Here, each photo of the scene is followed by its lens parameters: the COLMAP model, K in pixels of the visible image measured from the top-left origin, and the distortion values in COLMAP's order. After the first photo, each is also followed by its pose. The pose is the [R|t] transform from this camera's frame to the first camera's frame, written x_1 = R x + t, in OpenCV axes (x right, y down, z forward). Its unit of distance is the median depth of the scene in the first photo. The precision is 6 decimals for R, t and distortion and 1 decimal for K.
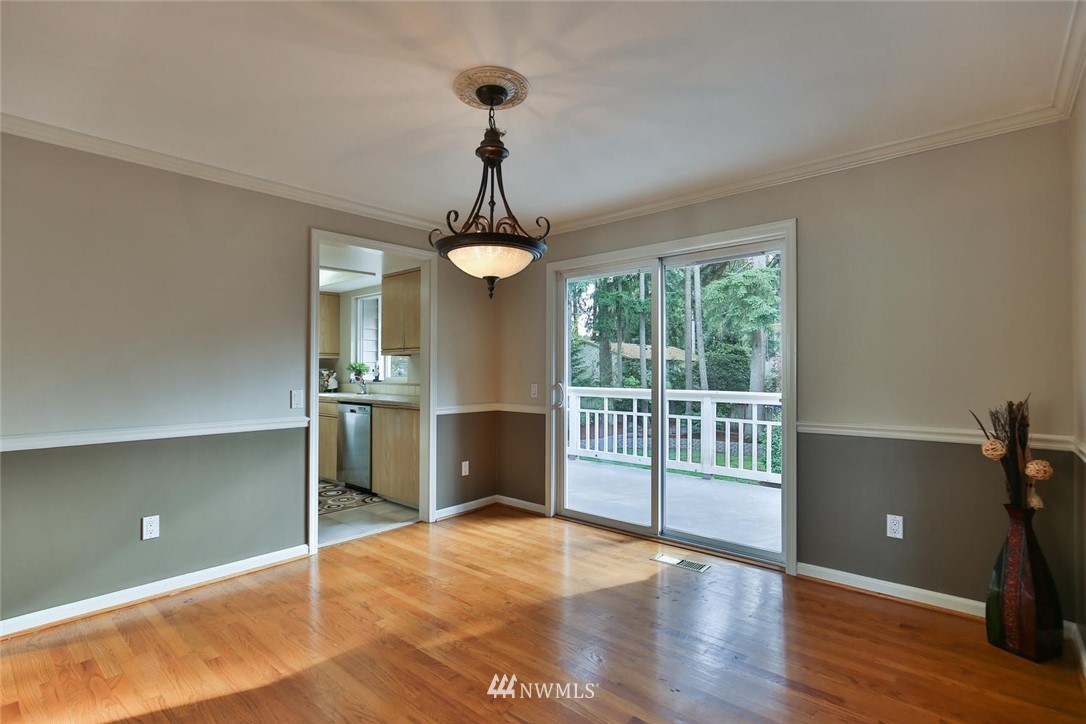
lens RADIAL K [[520.0, 0, 539.5], [0, 520.0, 366.1], [0, 0, 1]] dist [-0.003089, 0.000196]
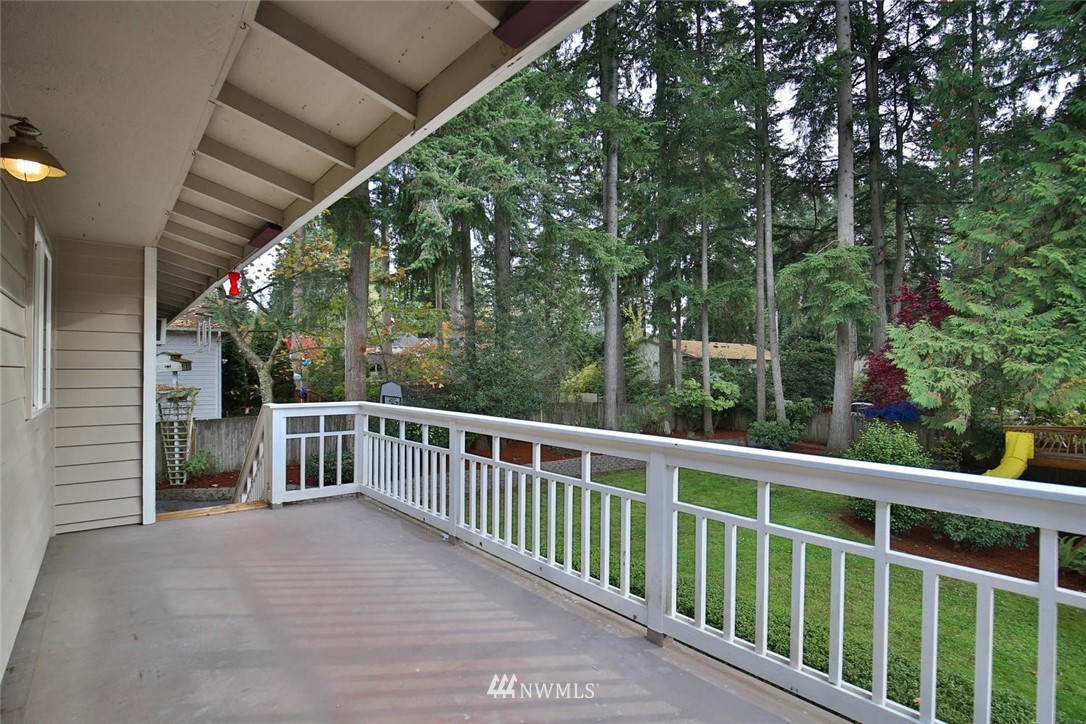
lens RADIAL K [[527.2, 0, 543.0], [0, 527.2, 362.0], [0, 0, 1]] dist [-0.039294, 0.000119]
pose [[0.990331, -0.000892, -0.138720, 0.059626], [0.000060, 0.999982, -0.006003, -0.002440], [0.138723, 0.005937, 0.990313, 0.115452]]
